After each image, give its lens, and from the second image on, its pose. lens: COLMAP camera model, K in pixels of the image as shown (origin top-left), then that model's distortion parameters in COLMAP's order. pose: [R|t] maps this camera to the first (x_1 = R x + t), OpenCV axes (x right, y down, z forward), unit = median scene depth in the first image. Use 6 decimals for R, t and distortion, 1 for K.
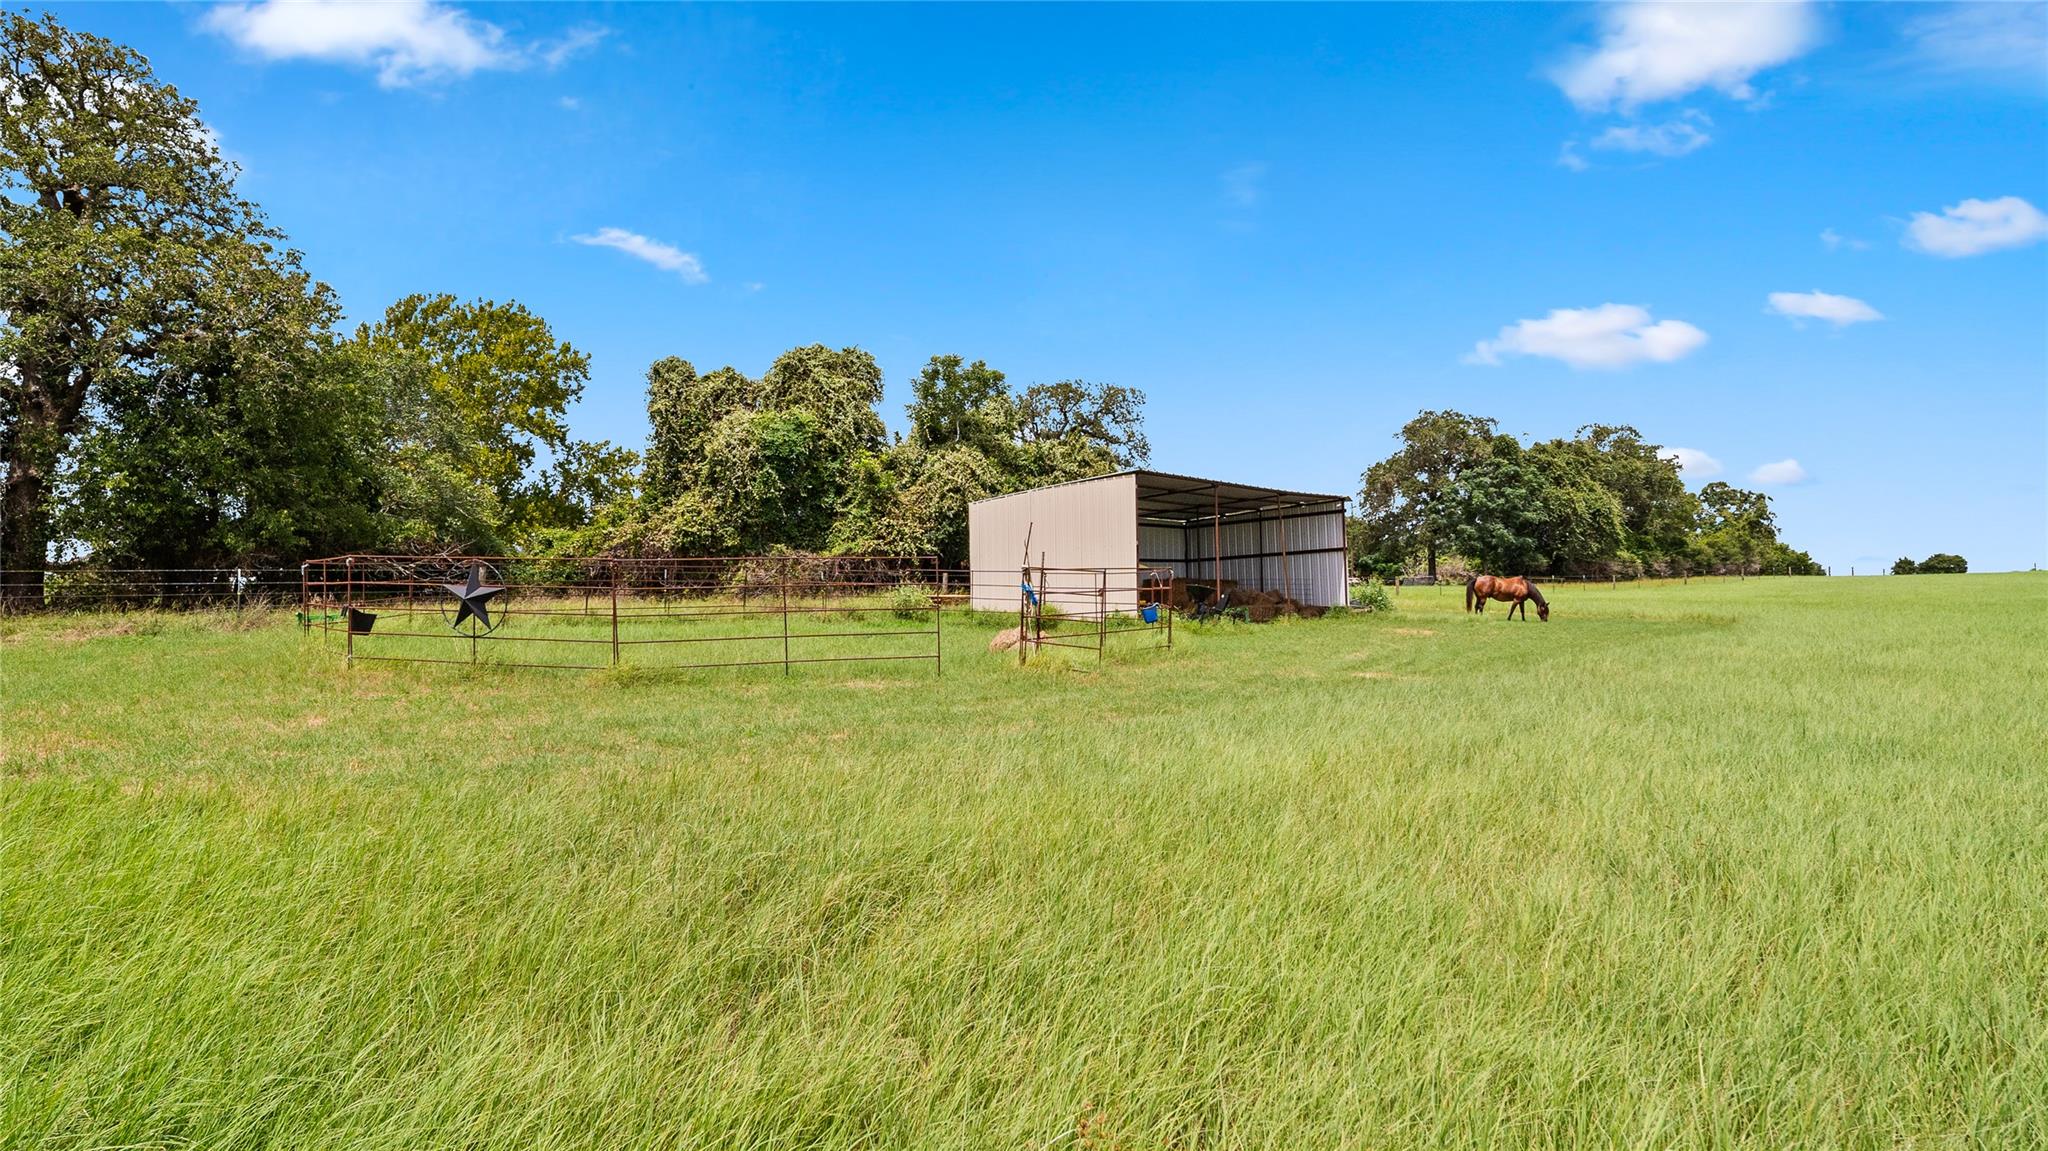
lens RADIAL K [[1060.0, 0, 1018.0], [0, 1060.0, 568.1], [0, 0, 1]] dist [-0.005609, -0.000527]
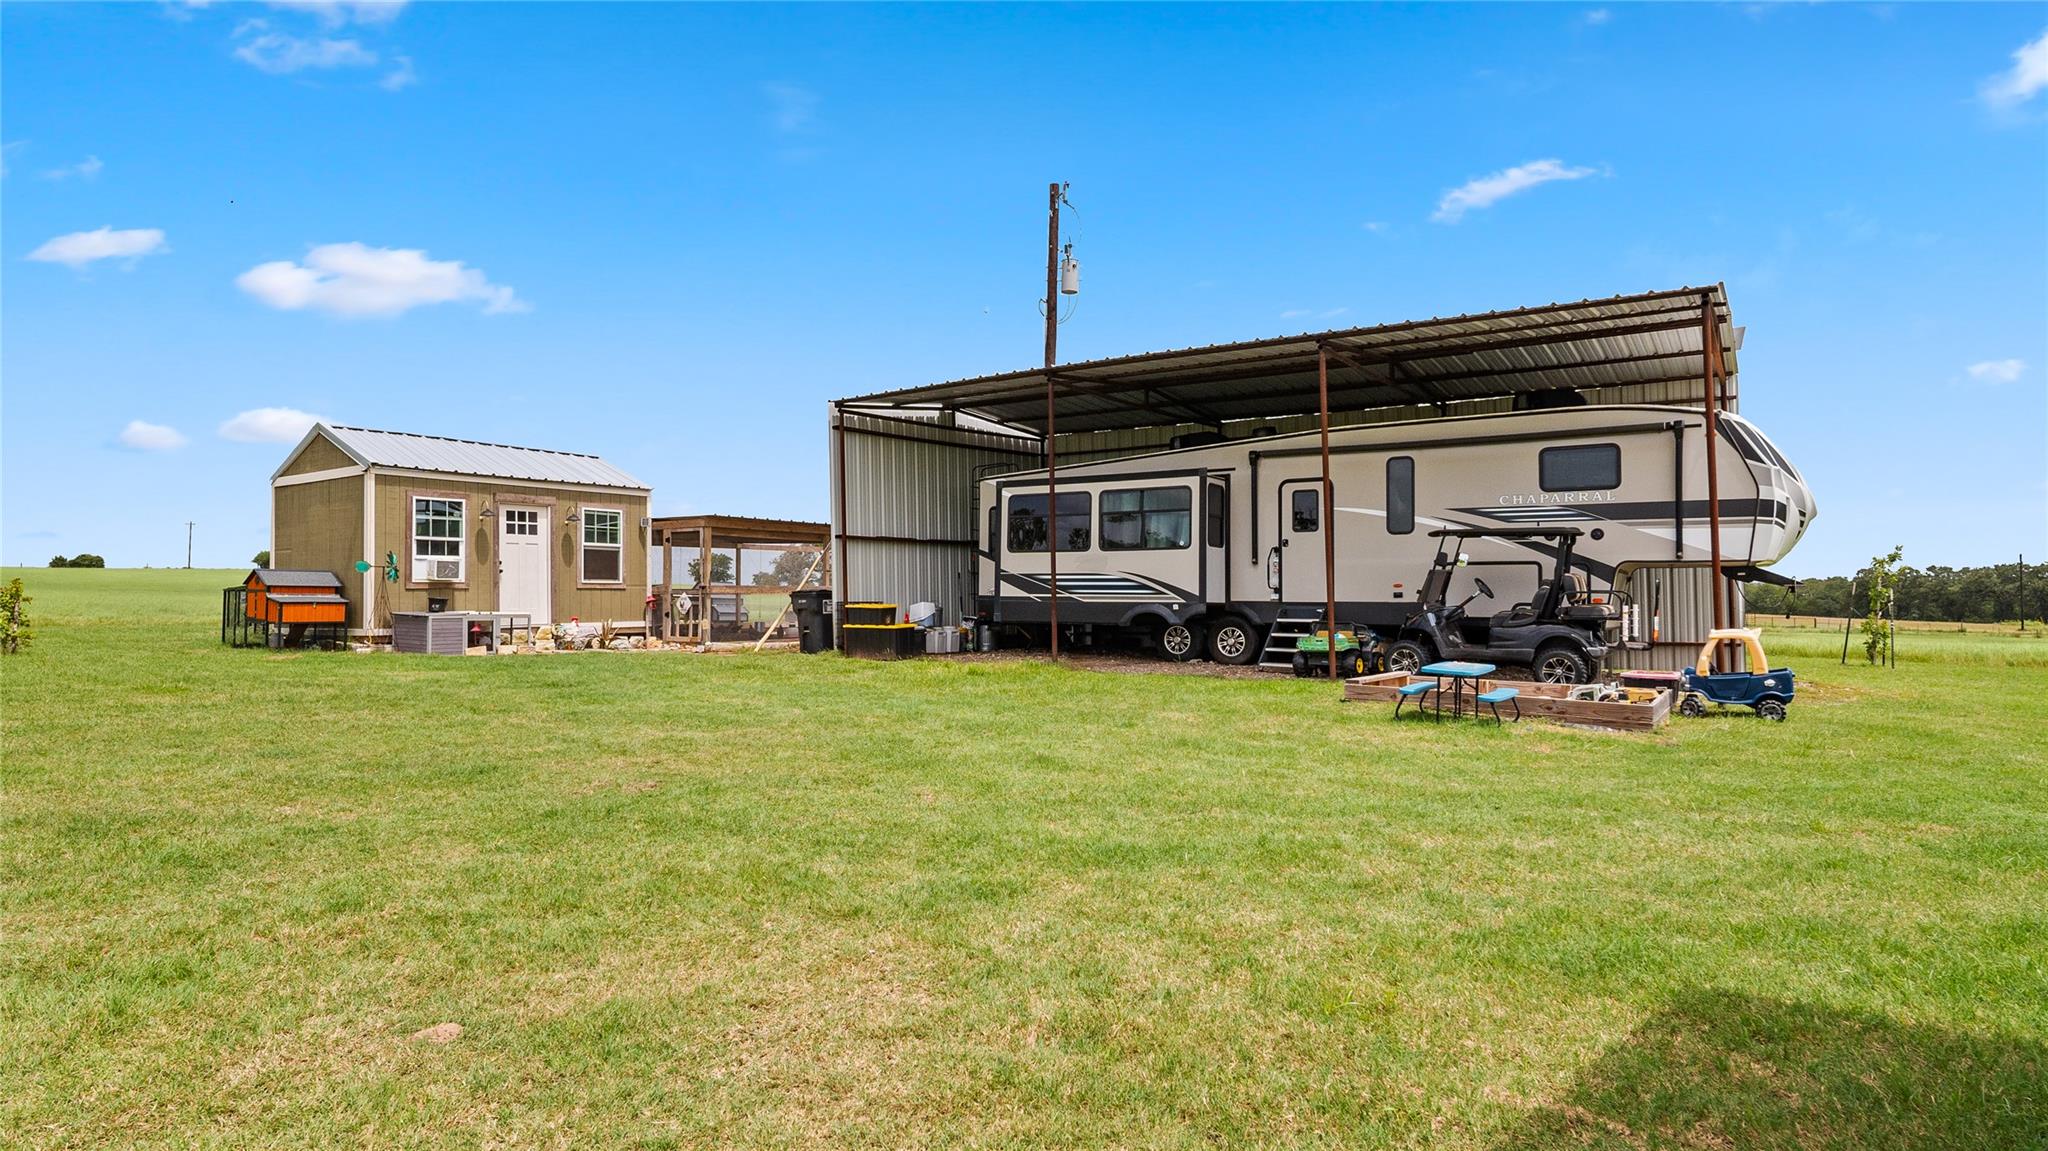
lens RADIAL K [[1095.2, 0, 1032.2], [0, 1095.2, 570.6], [0, 0, 1]] dist [-0.000532, 0.000535]
pose [[0.291505, 0.036504, 0.955873, -0.248628], [-0.040895, 0.998834, -0.025674, -0.009051], [-0.955695, -0.031607, 0.292658, -0.998393]]
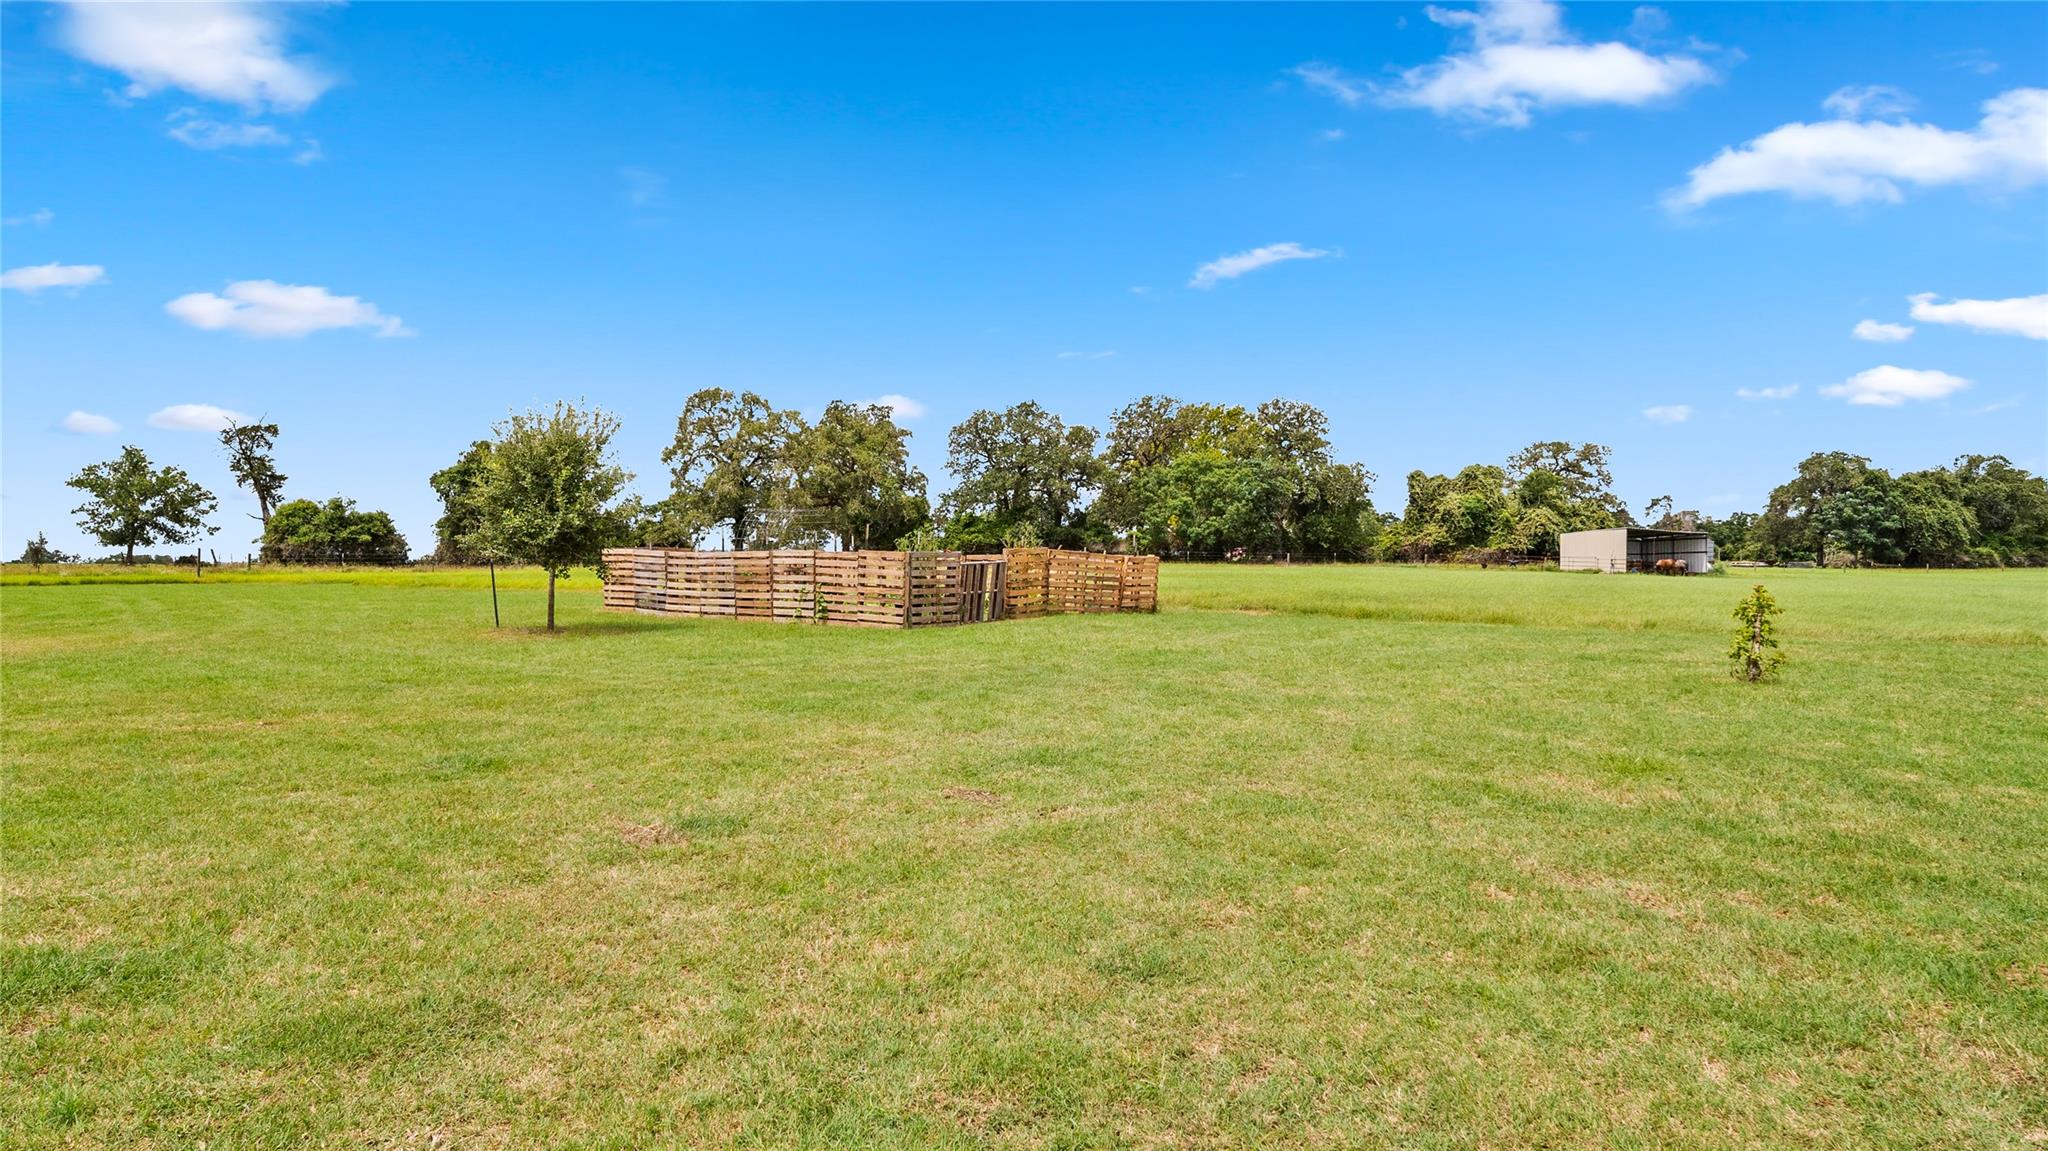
lens RADIAL K [[1141.7, 0, 1020.8], [0, 1141.7, 572.3], [0, 0, 1]] dist [0.006908, 0.000570]
pose [[0.946991, 0.024095, -0.320354, -0.170603], [-0.015254, 0.999431, 0.030081, -0.010452], [0.320897, -0.023599, 0.946820, -0.962005]]
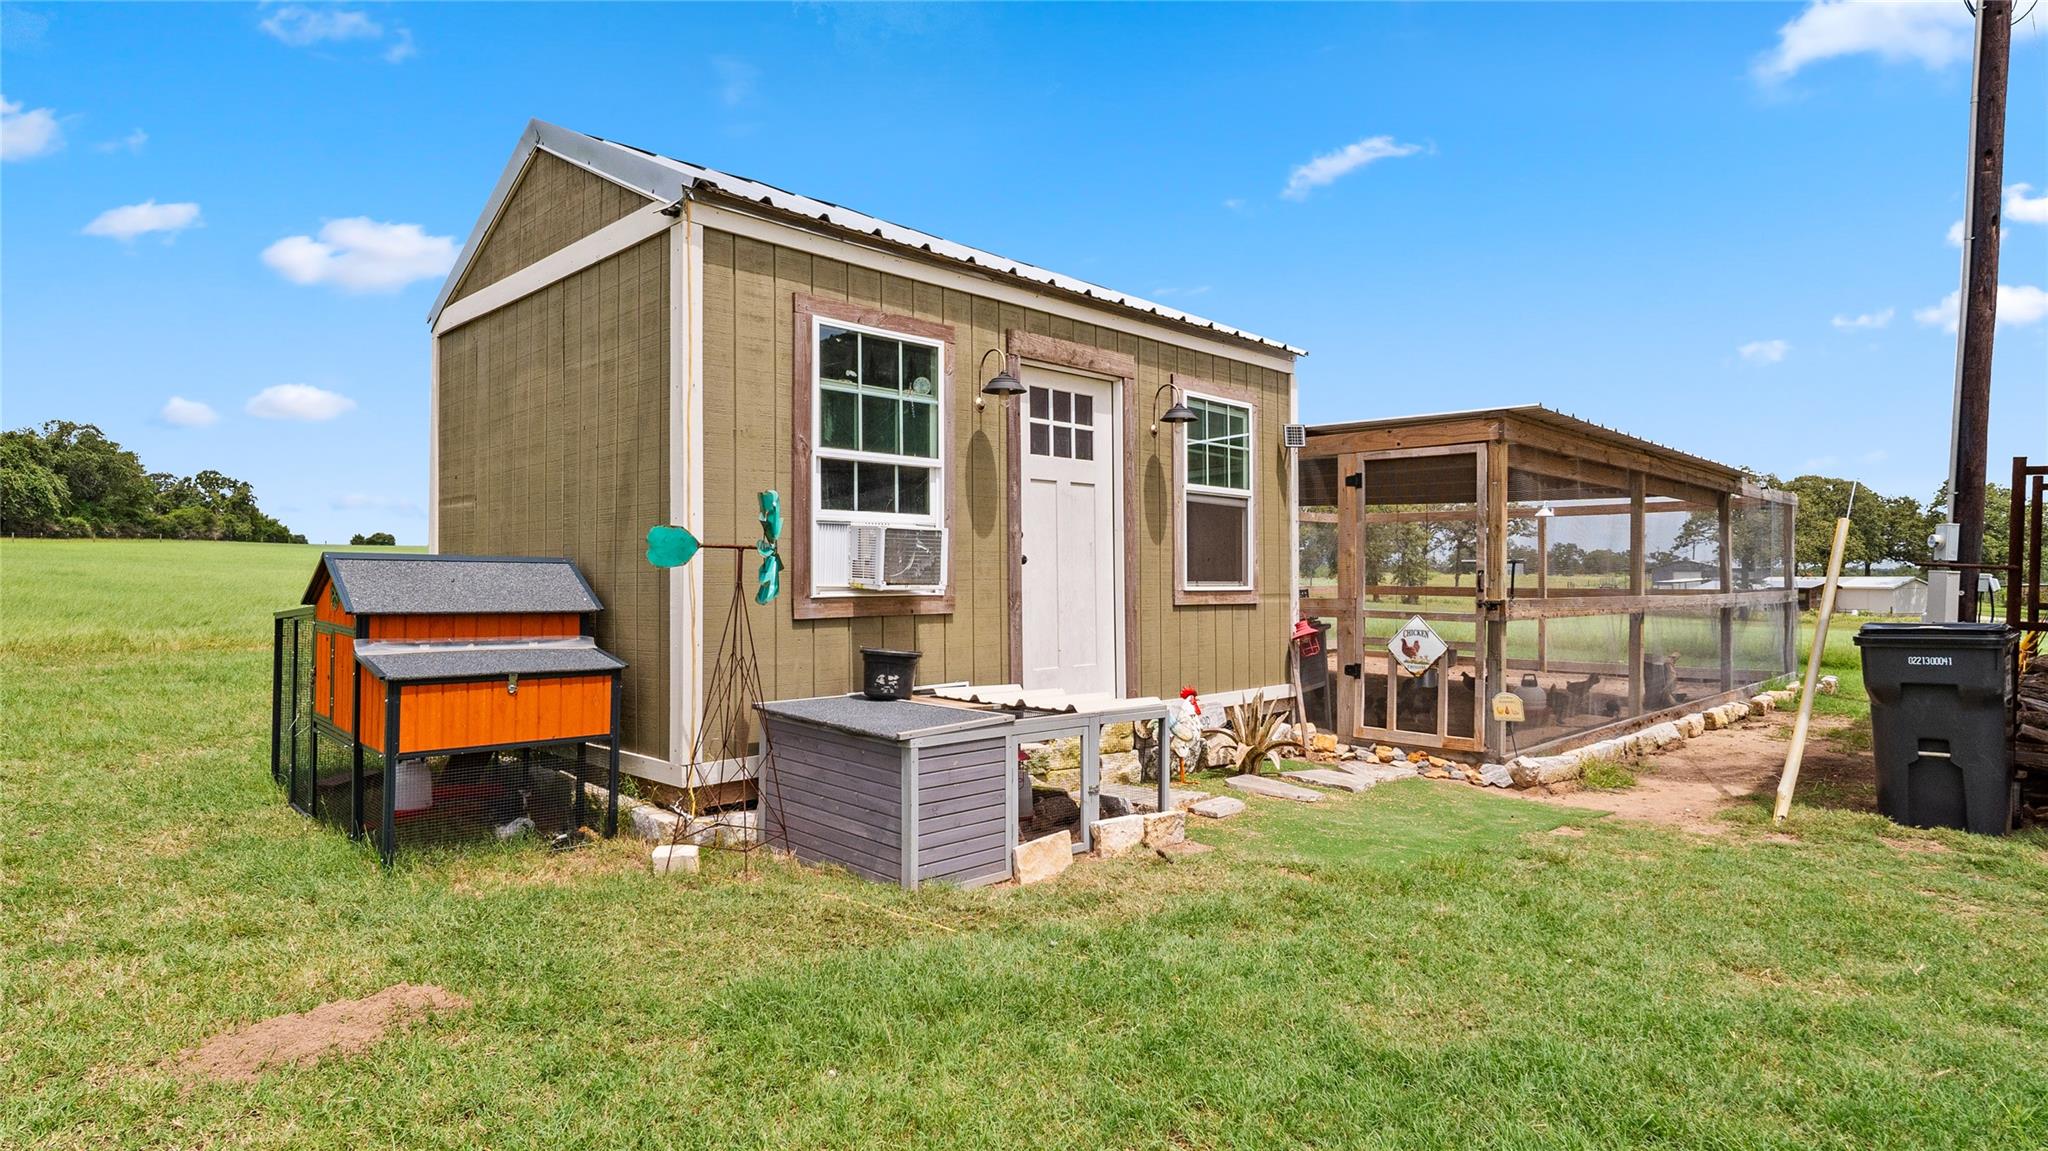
lens RADIAL K [[1091.4, 0, 1024.0], [0, 1091.4, 572.3], [0, 0, 1]] dist [0.004579, -0.000164]
pose [[0.467085, 0.020249, 0.883980, -0.124842], [-0.048715, 0.998809, 0.002861, -0.009684], [-0.882869, -0.044399, 0.467515, -0.854574]]
